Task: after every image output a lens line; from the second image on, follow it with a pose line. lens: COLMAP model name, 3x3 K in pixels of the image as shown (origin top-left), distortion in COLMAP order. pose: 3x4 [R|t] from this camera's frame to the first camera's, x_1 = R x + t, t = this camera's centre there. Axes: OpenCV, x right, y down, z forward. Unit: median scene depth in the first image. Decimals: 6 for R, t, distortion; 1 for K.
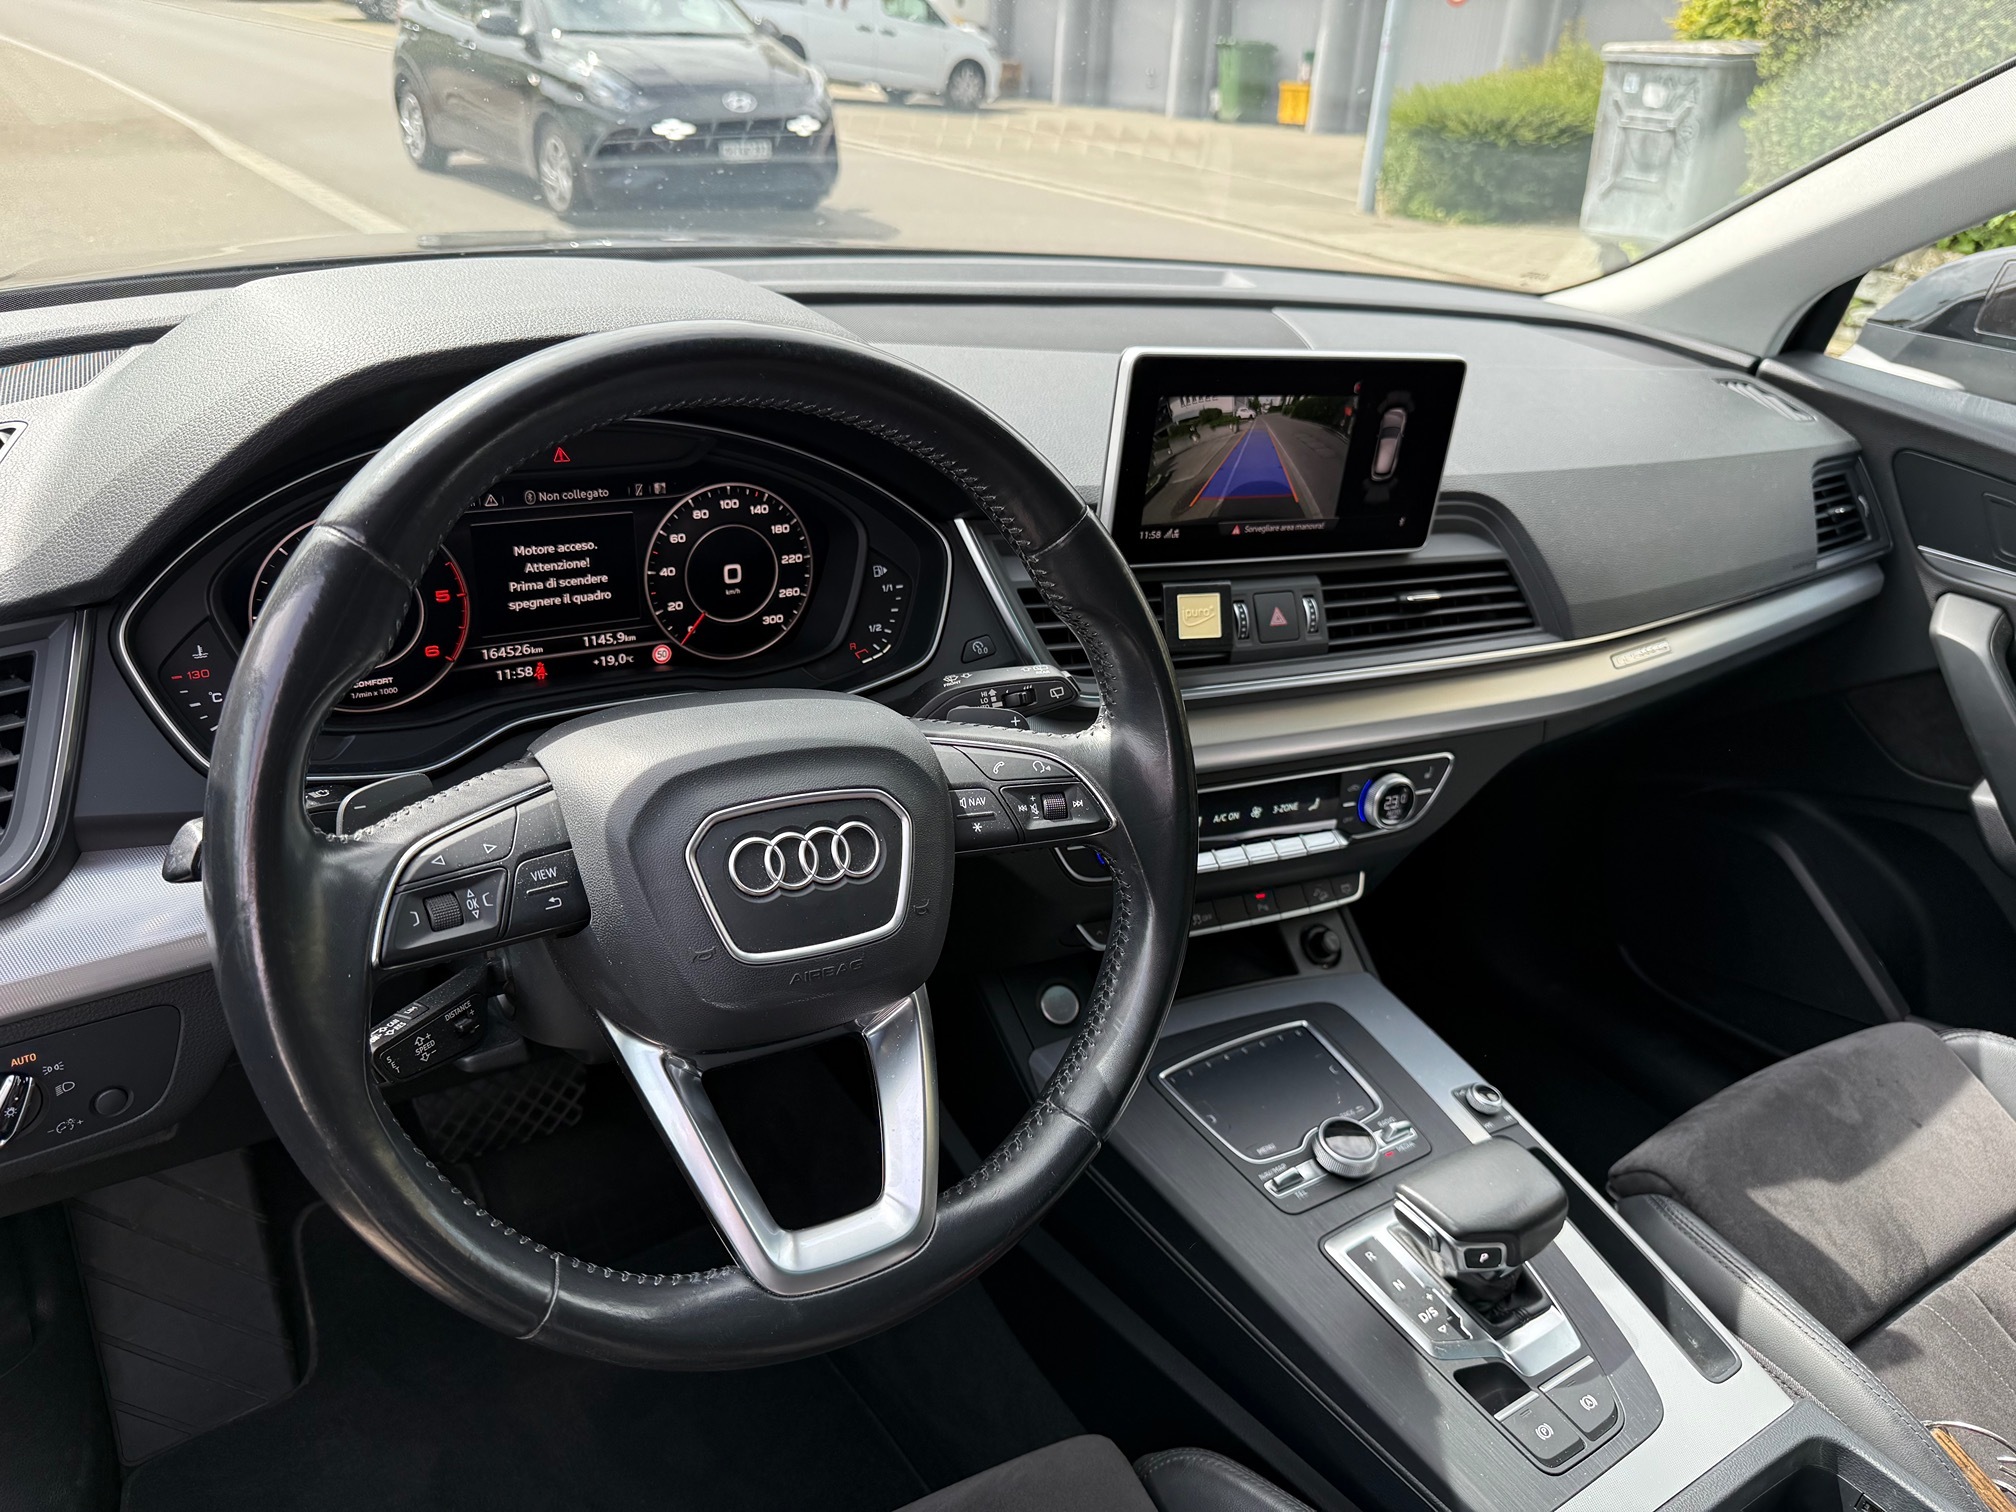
lens RADIAL K [[1436.3, 0, 1016.4], [0, 1436.3, 757.3], [0, 0, 1]] dist [0.036428, -0.045765]
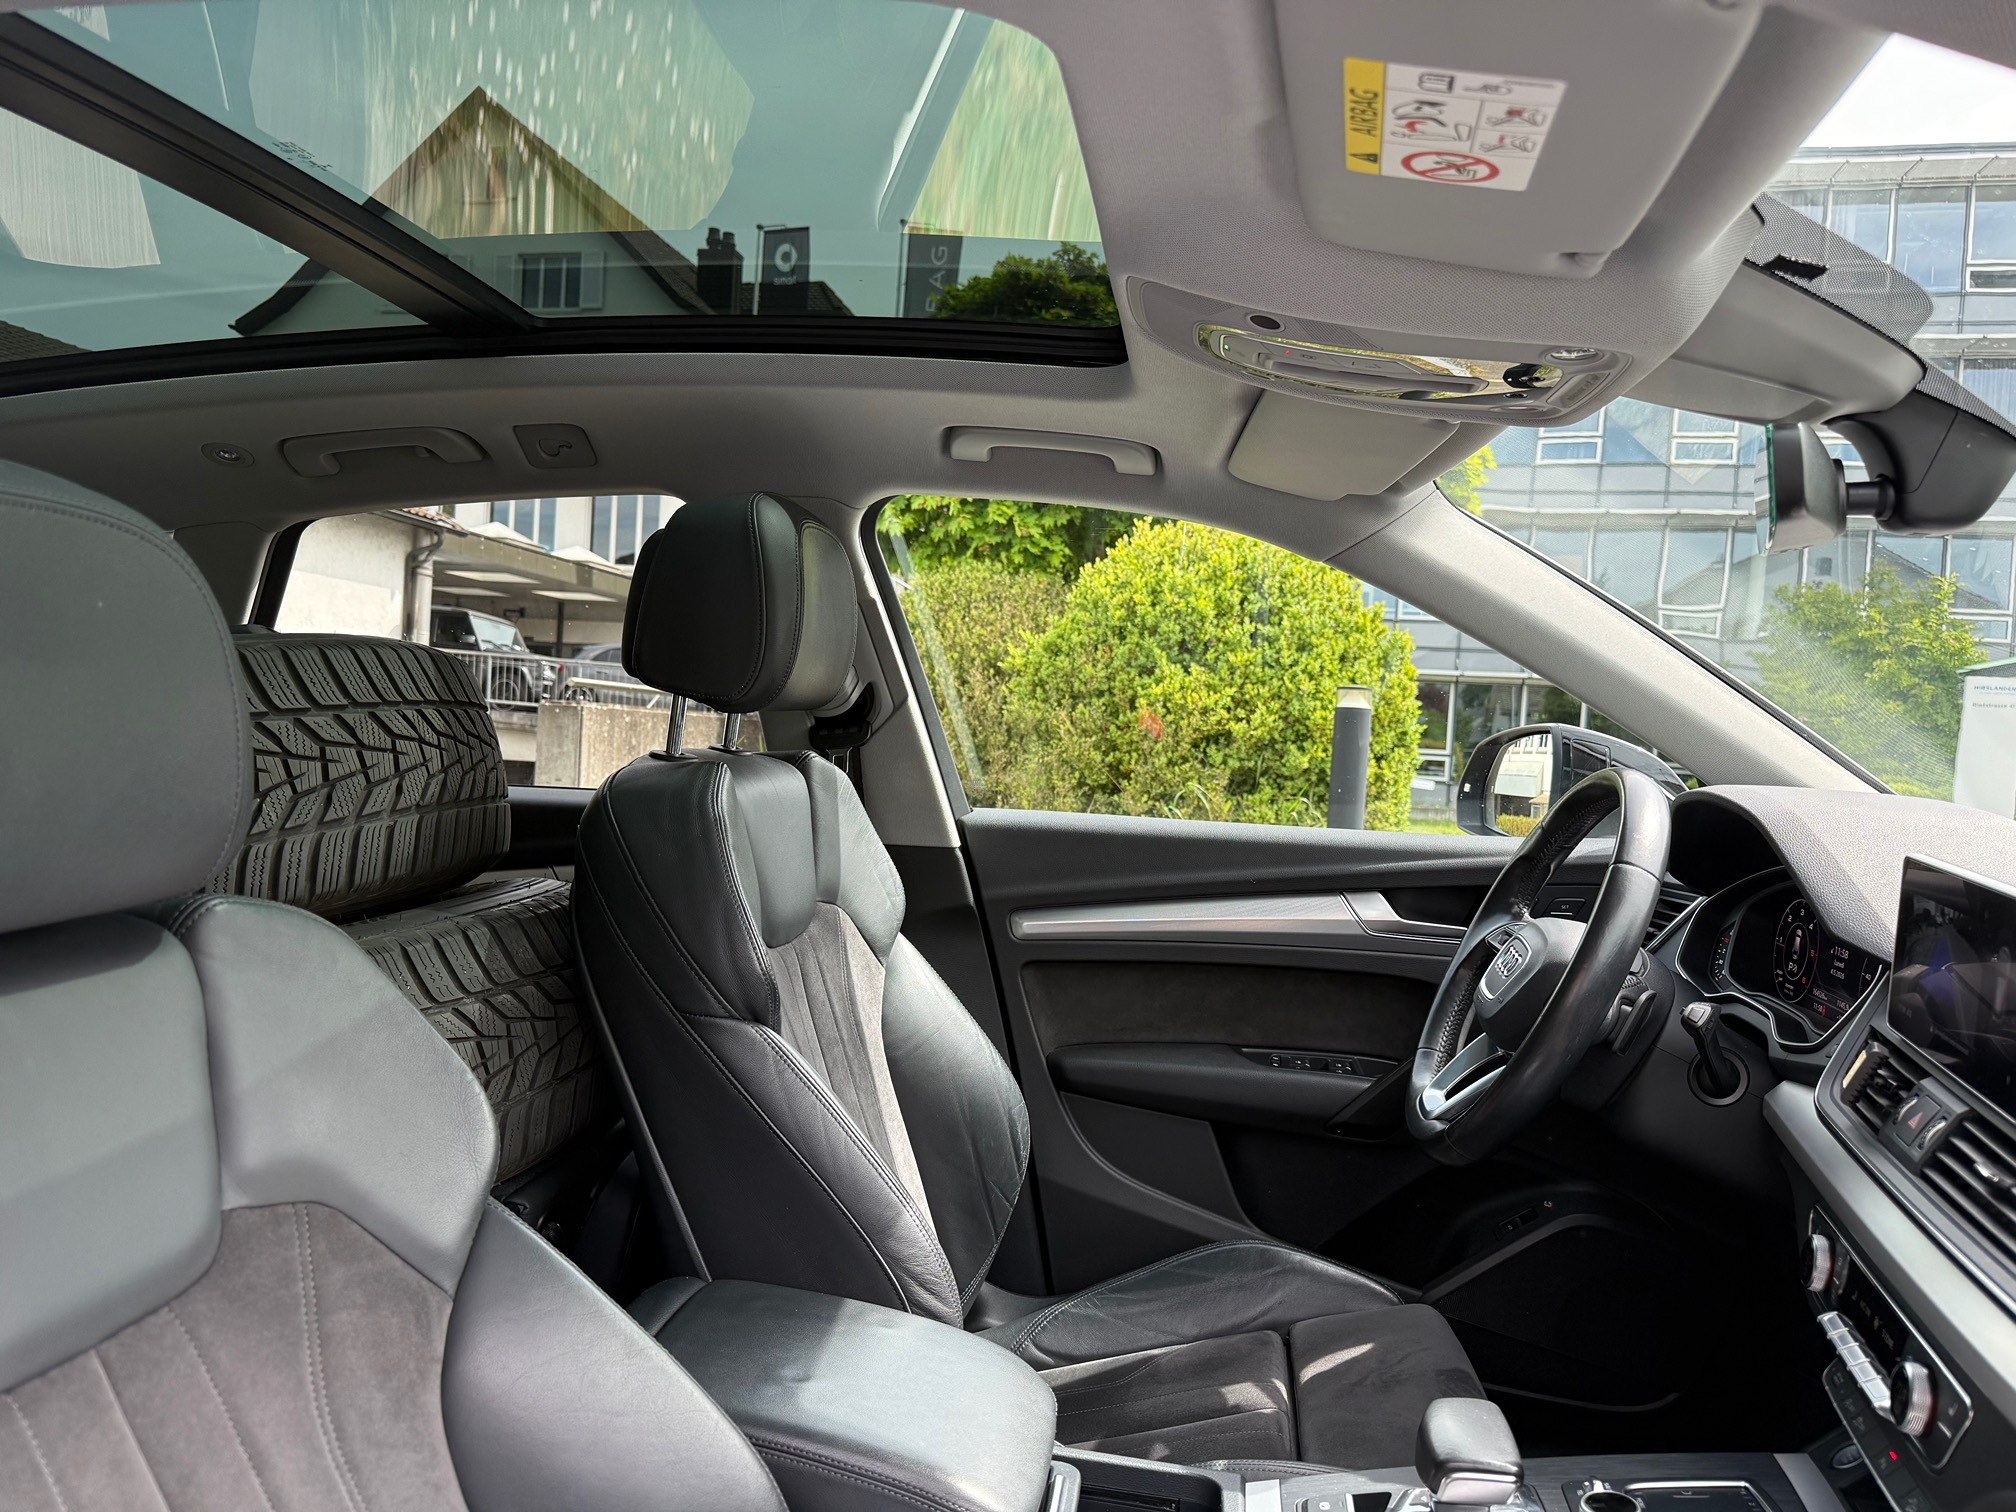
lens RADIAL K [[1436.3, 0, 1002.4], [0, 1436.3, 753.7], [0, 0, 1]] dist [0.036428, -0.045765]
pose [[-0.662688, -0.080372, -0.744571, 1.503207], [-0.409738, 0.871130, 0.270644, -0.362247], [0.626865, 0.484431, -0.610218, 1.185254]]
